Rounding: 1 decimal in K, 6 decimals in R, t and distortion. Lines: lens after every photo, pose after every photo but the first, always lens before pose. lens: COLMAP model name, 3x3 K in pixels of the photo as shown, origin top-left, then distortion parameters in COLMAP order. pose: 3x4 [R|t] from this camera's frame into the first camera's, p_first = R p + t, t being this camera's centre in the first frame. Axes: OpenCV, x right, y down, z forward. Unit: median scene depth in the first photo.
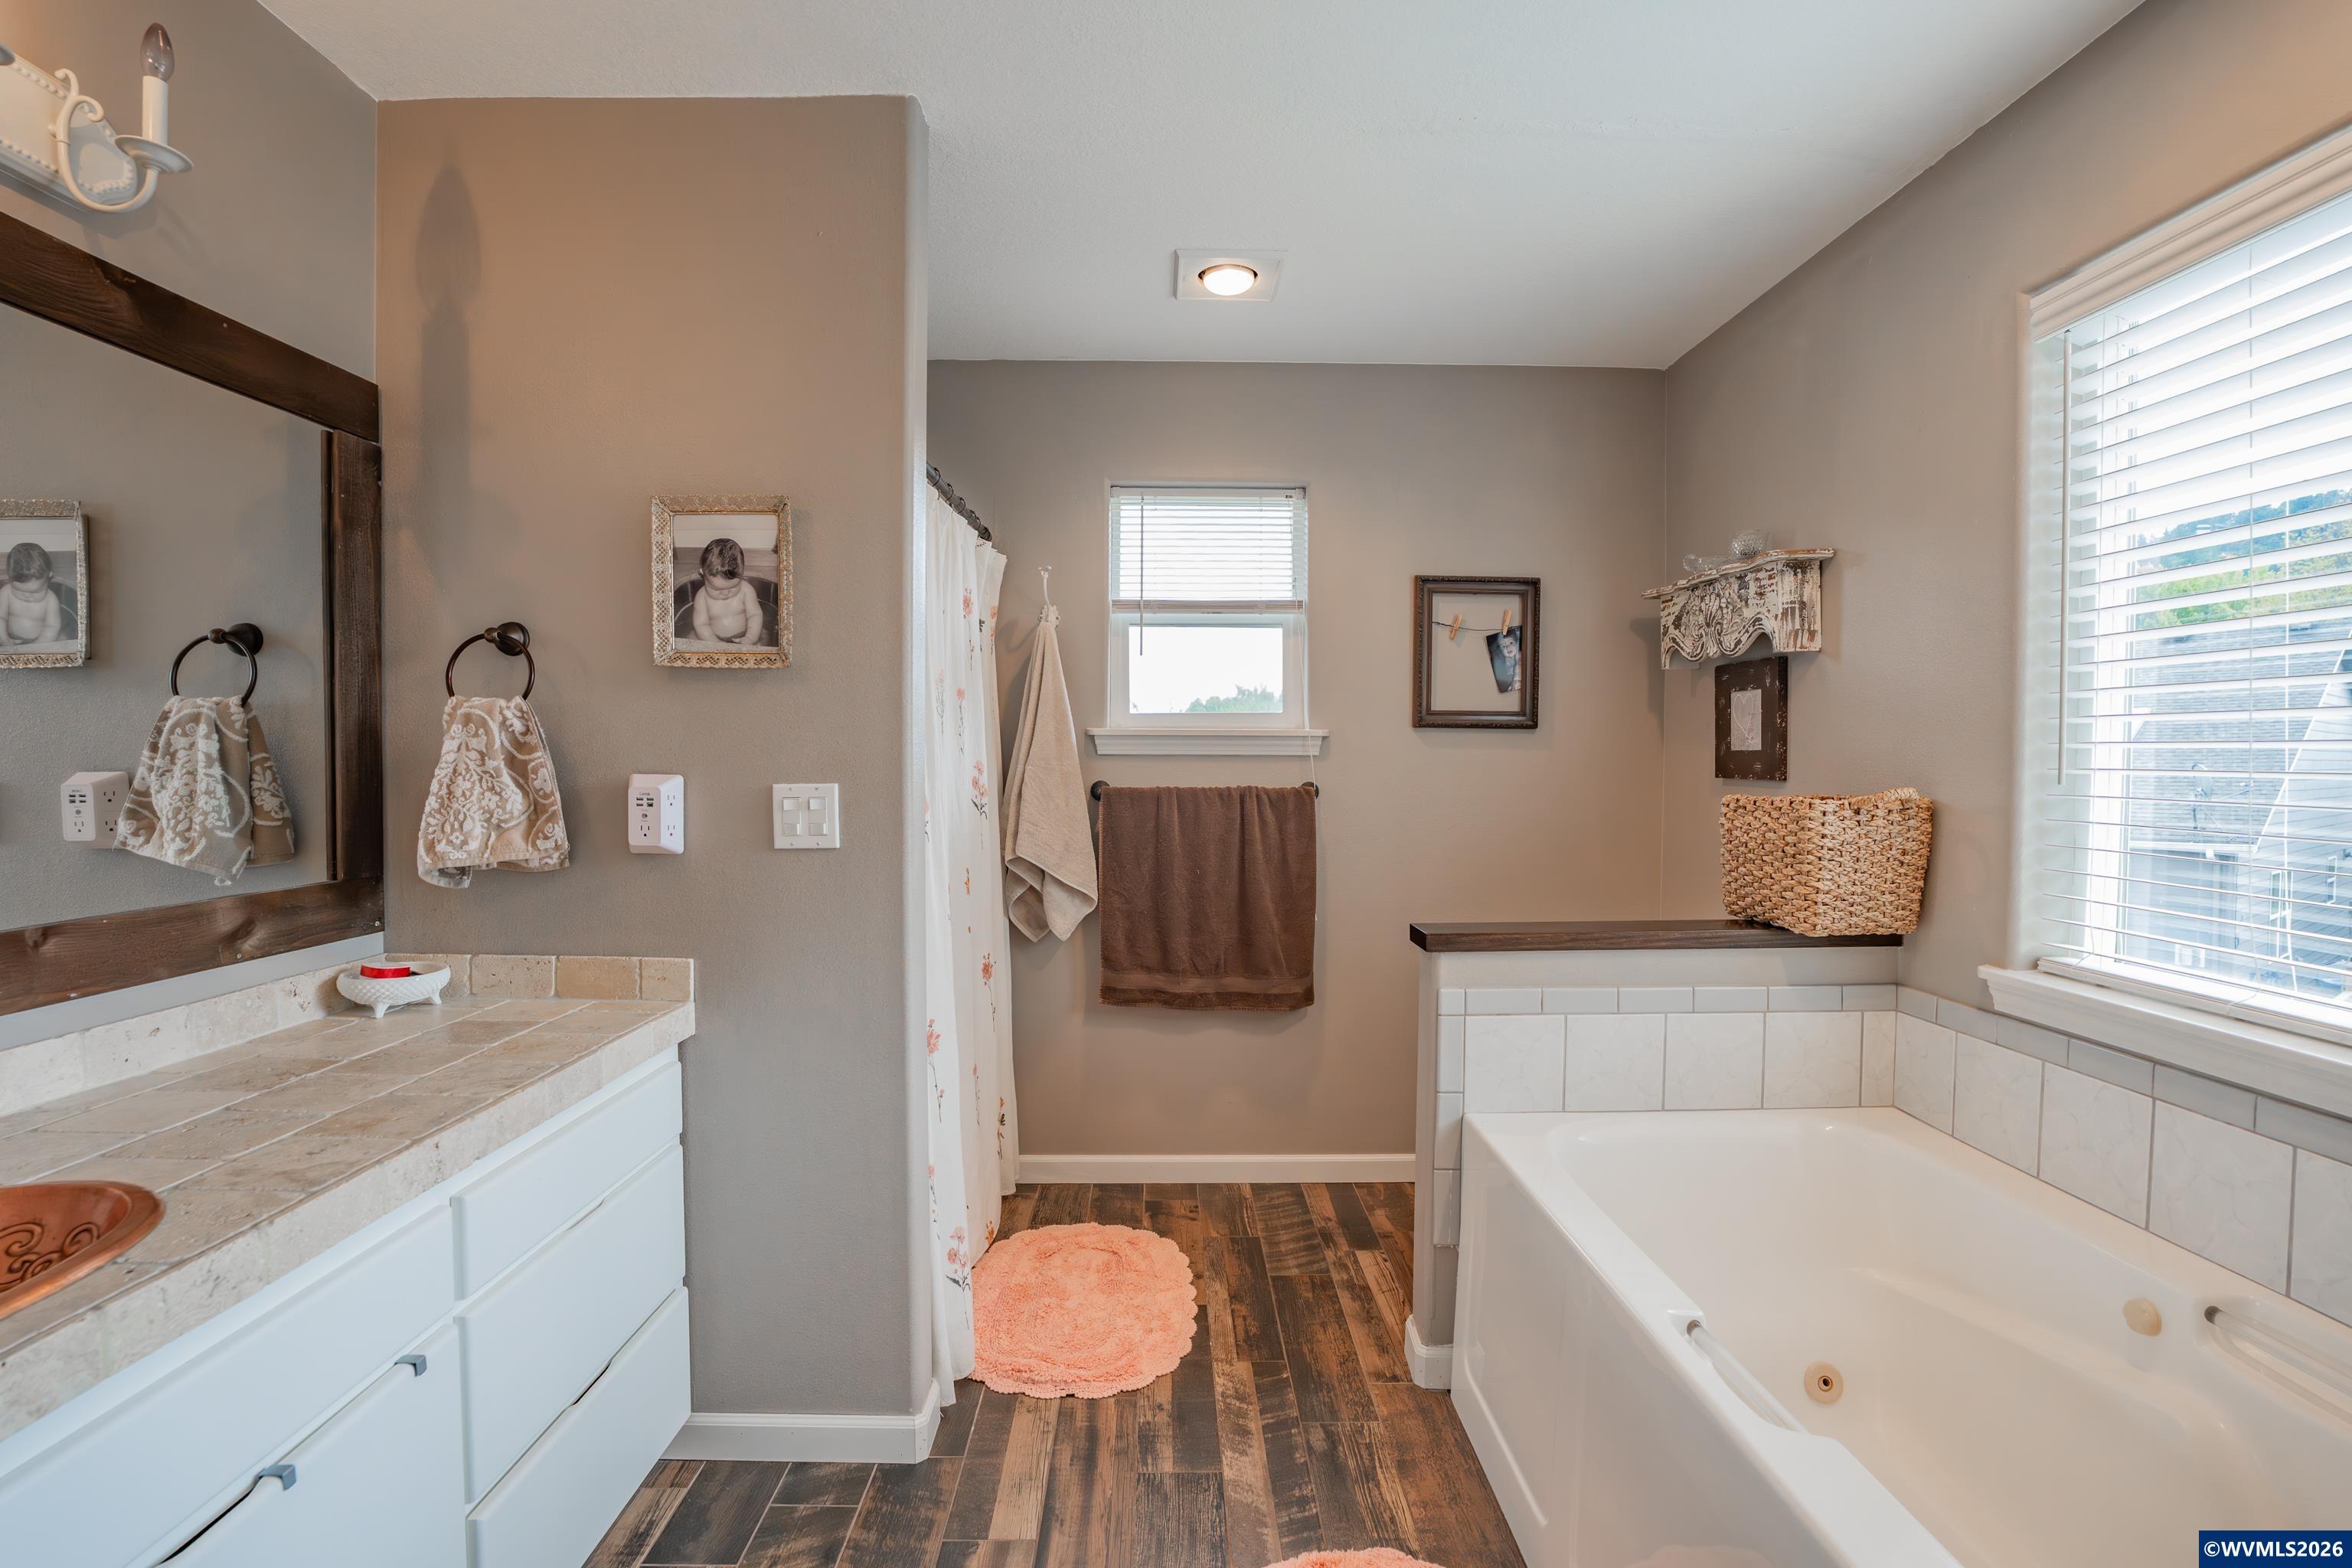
lens RADIAL K [[1087.0, 0, 1174.6], [0, 1087.0, 777.3], [0, 0, 1]] dist [-0.039750, 0.005169]
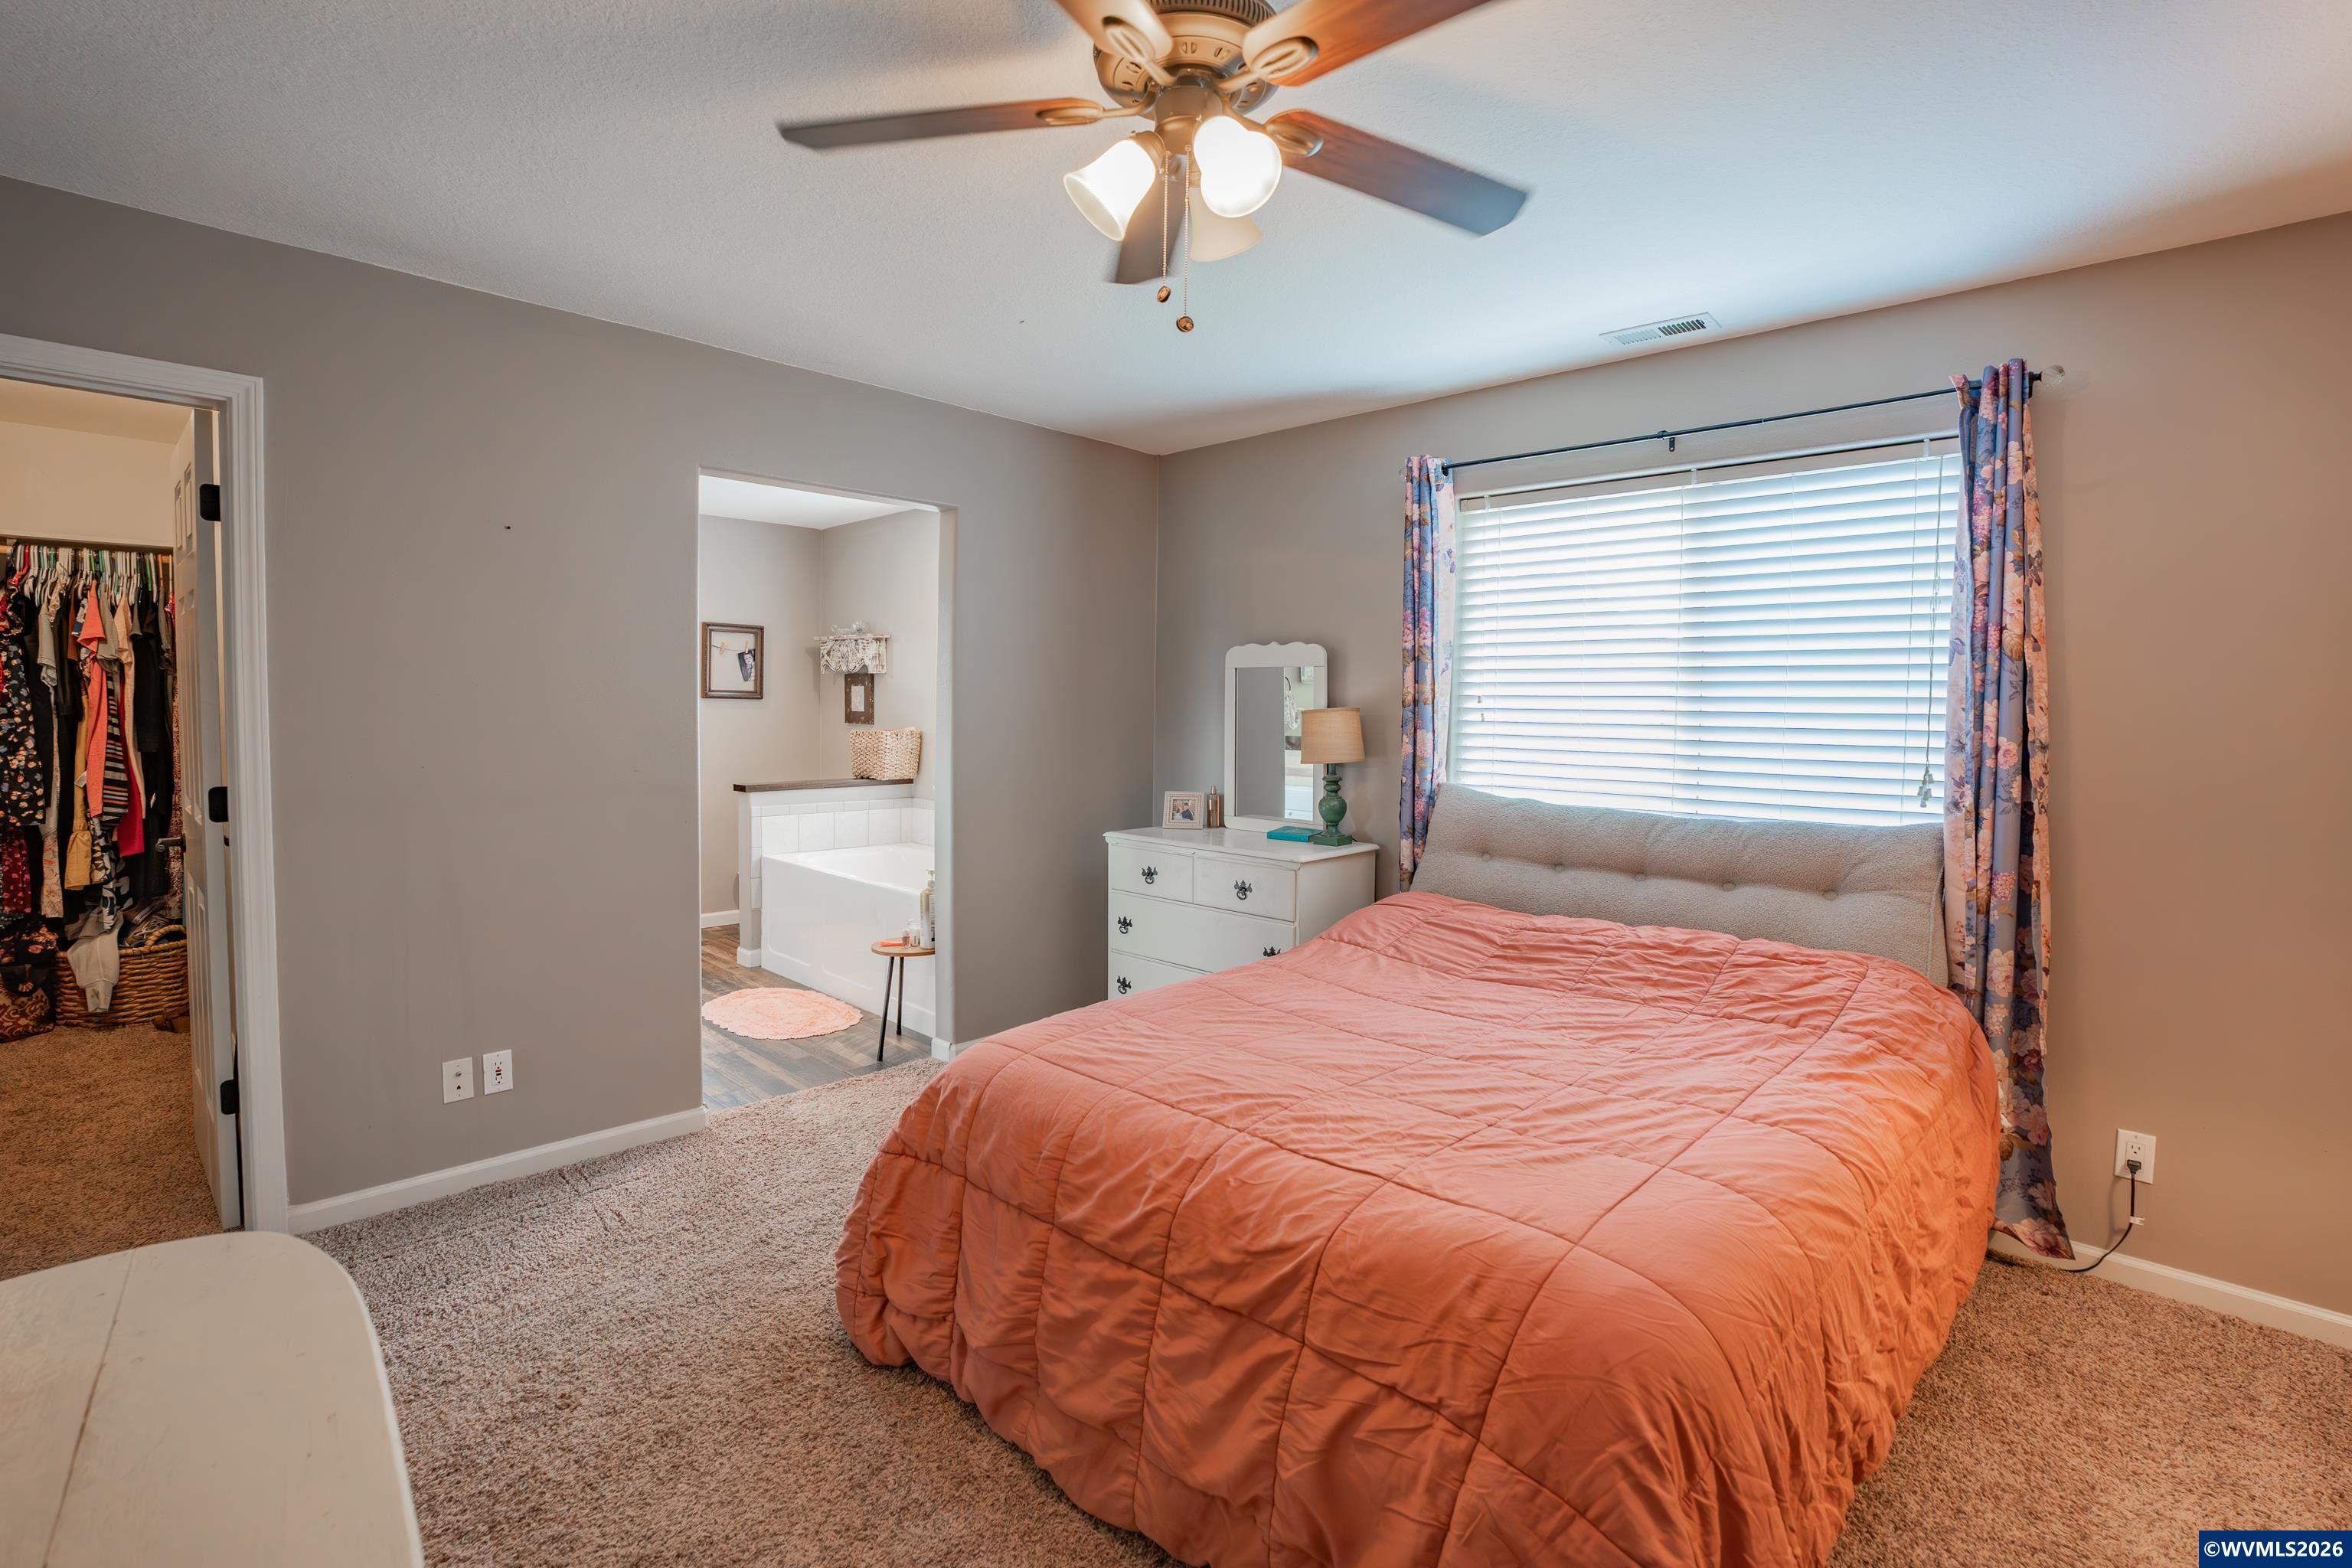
lens RADIAL K [[1087.0, 0, 1179.3], [0, 1087.0, 767.4], [0, 0, 1]] dist [-0.039750, 0.005169]
pose [[0.699368, -0.033518, 0.713975, -0.695654], [0.001103, 0.998949, 0.045816, -0.010458], [-0.714761, -0.031254, 0.698670, -1.202015]]
